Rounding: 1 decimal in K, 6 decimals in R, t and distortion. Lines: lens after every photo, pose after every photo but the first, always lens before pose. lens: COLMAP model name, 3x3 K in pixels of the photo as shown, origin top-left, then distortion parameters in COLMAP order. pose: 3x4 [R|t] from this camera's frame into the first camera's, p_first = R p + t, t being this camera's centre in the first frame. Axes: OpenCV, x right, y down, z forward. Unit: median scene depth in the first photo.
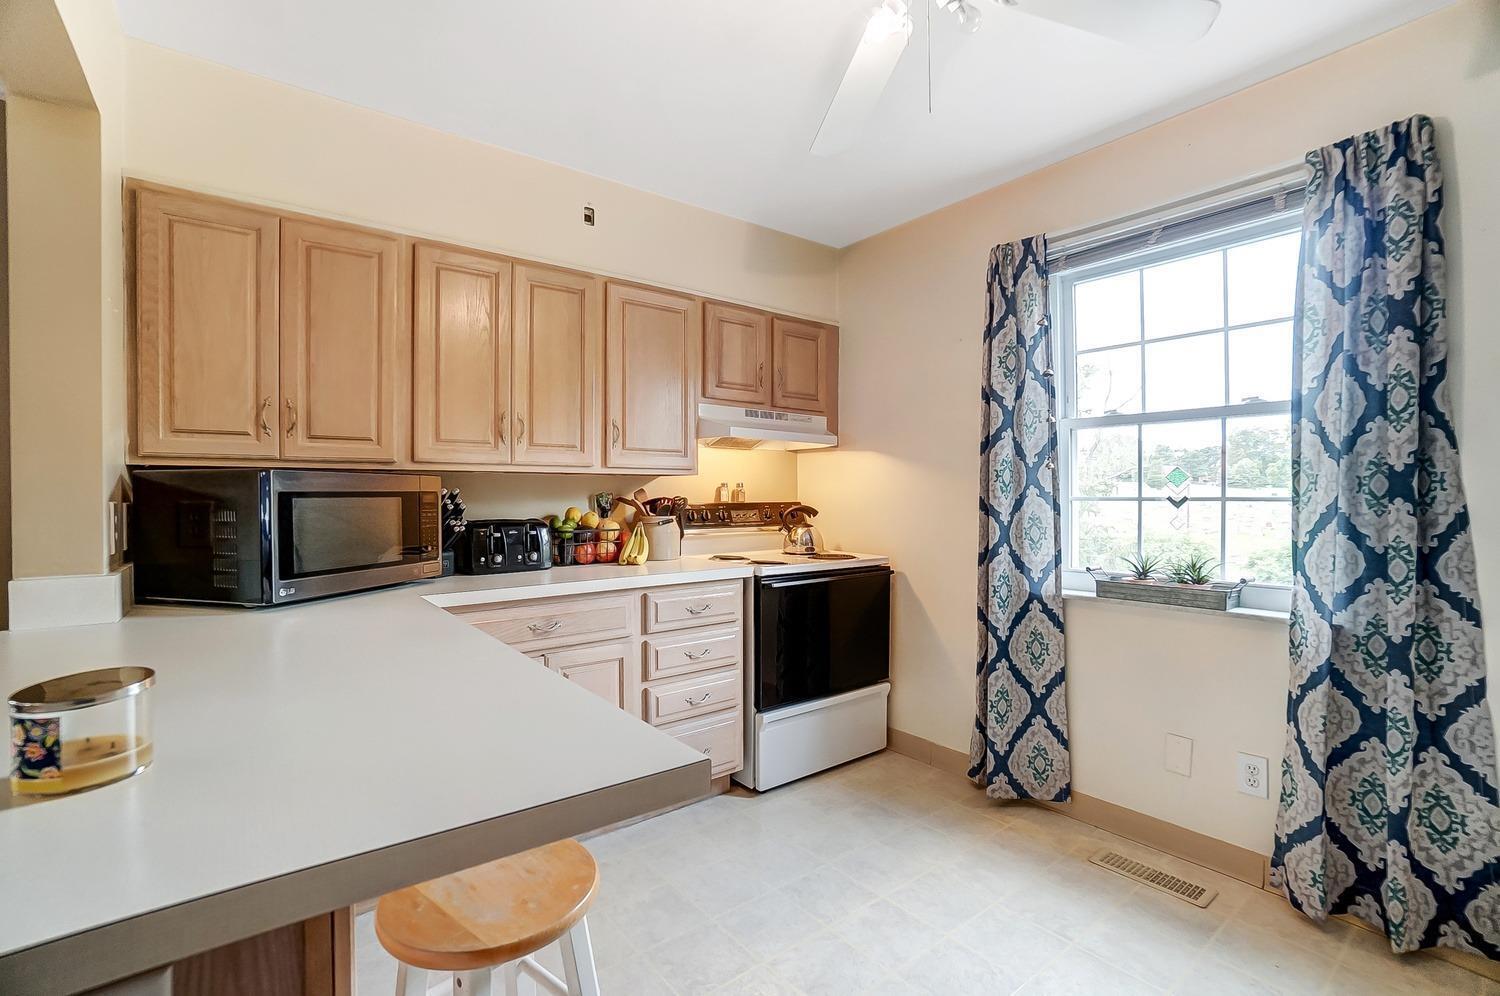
lens RADIAL K [[661.6, 0, 749.4], [0, 661.6, 504.4], [0, 0, 1]] dist [-0.063870, 0.023054]
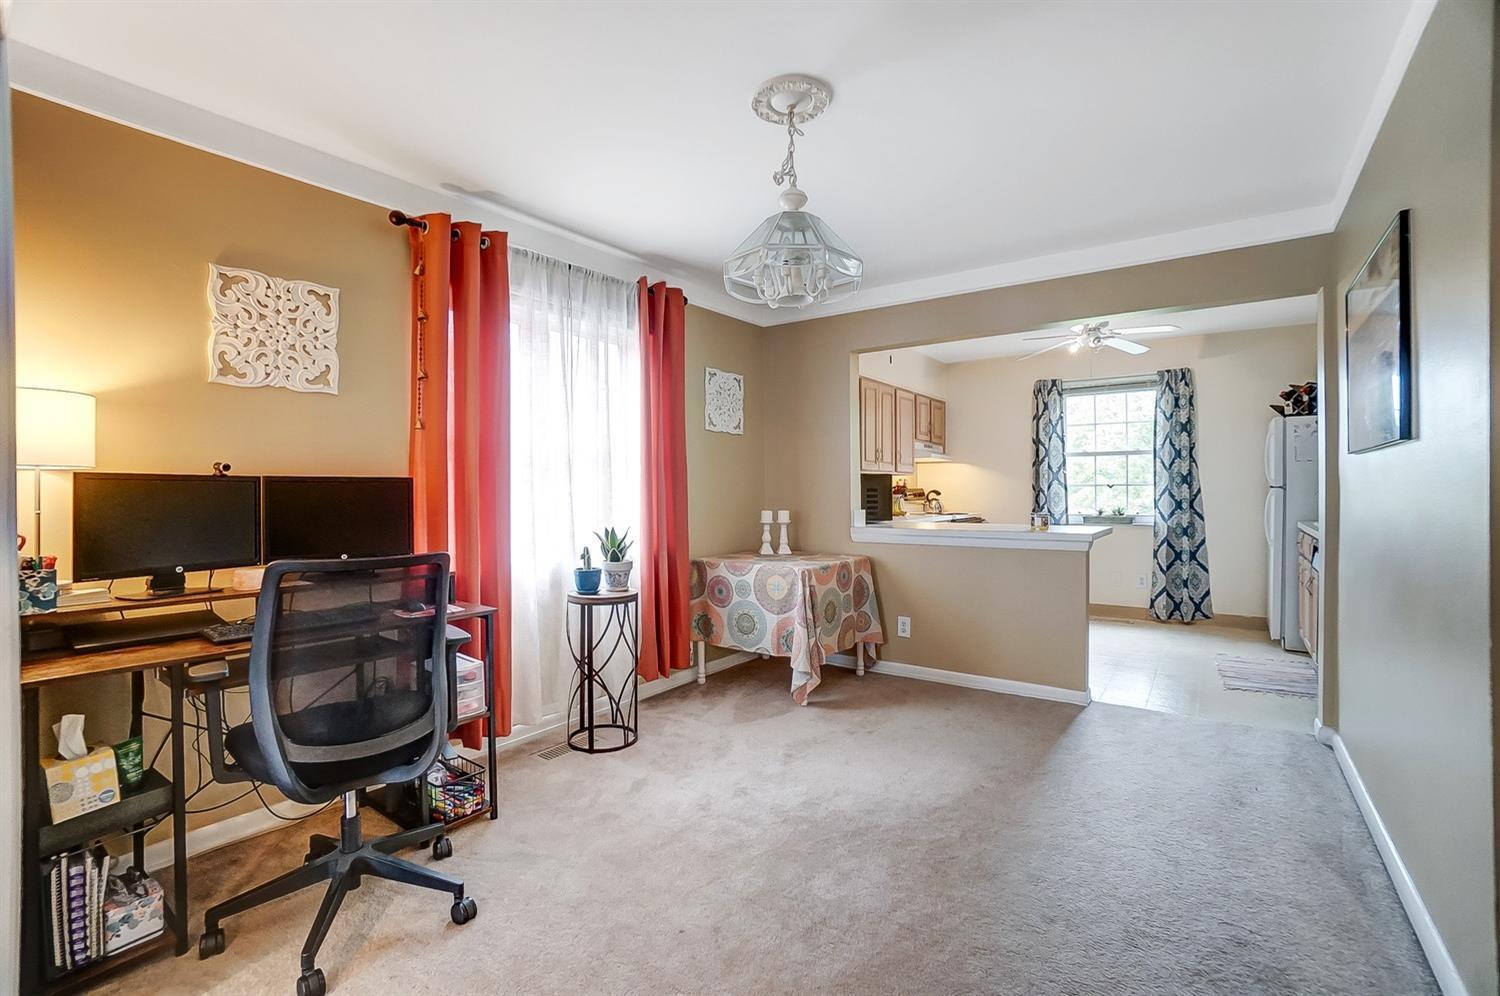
lens RADIAL K [[672.1, 0, 740.6], [0, 672.1, 493.3], [0, 0, 1]] dist [-0.065165, 0.024652]
pose [[0.959687, -0.007529, 0.280971, -1.999887], [0.009999, 0.999923, -0.007356, 0.039476], [-0.280894, 0.009869, 0.959688, -1.508382]]
